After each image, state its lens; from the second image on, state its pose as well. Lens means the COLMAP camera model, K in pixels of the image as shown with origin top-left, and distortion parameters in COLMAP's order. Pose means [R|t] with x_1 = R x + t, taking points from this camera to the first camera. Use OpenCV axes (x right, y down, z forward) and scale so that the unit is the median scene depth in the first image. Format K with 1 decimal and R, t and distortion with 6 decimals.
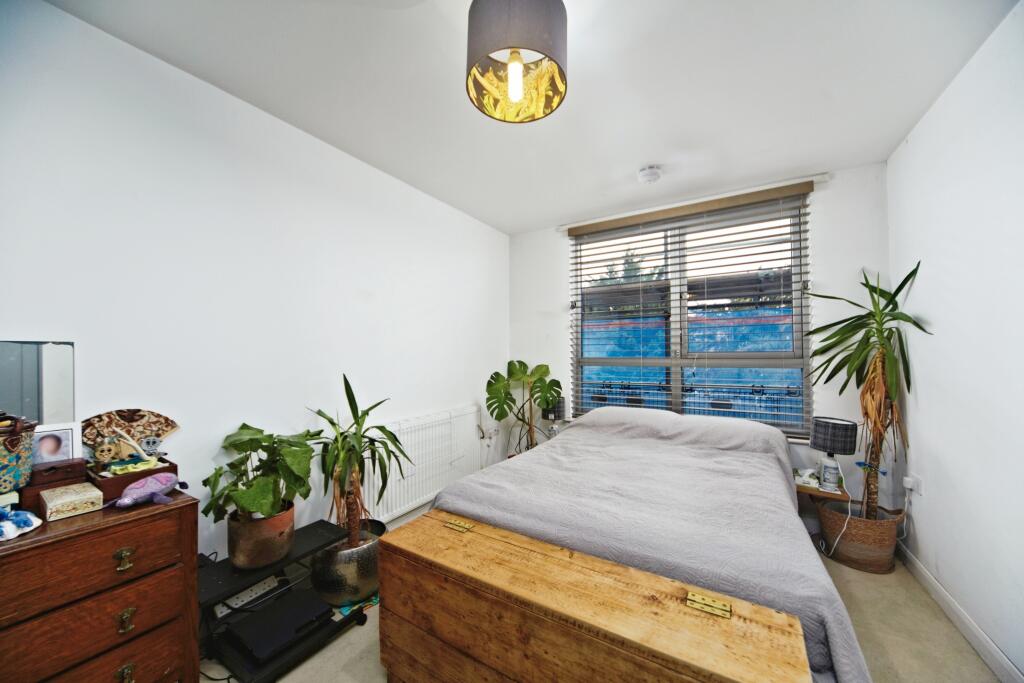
lens RADIAL K [[358.2, 0, 512.0], [0, 358.2, 341.5], [0, 0, 1]] dist [-0.001302, -0.000024]
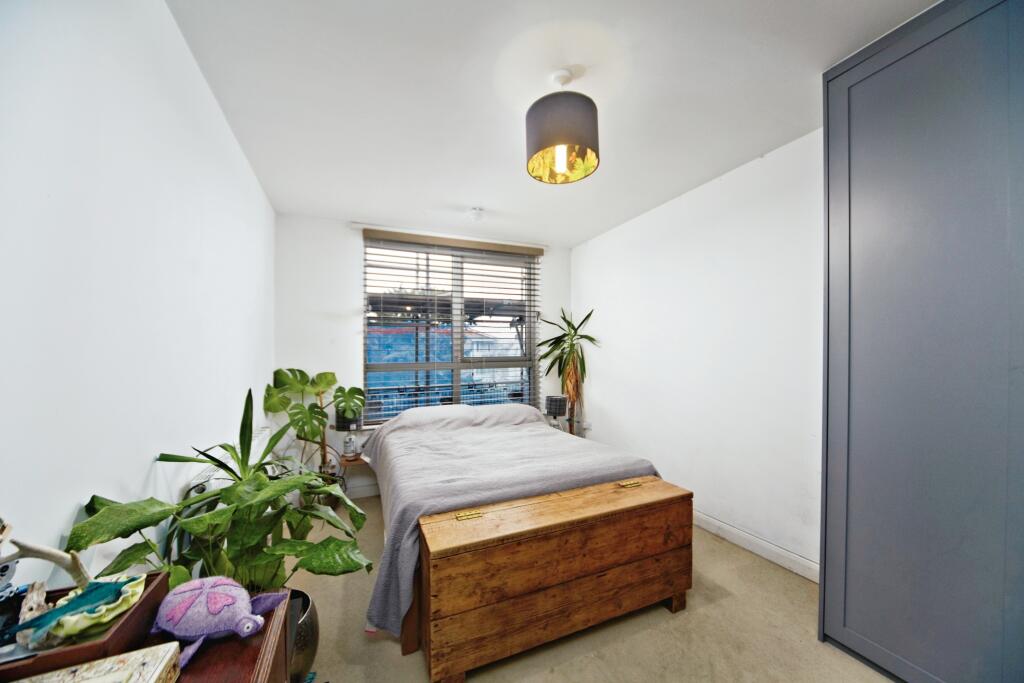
lens RADIAL K [[368.1, 0, 512.7], [0, 368.1, 351.6], [0, 0, 1]] dist [-0.000863, 0.000005]
pose [[0.580769, 0.010663, 0.813999, -0.583266], [-0.015362, 0.999880, -0.002137, 0.012301], [-0.813924, -0.011263, 0.580863, 0.147958]]
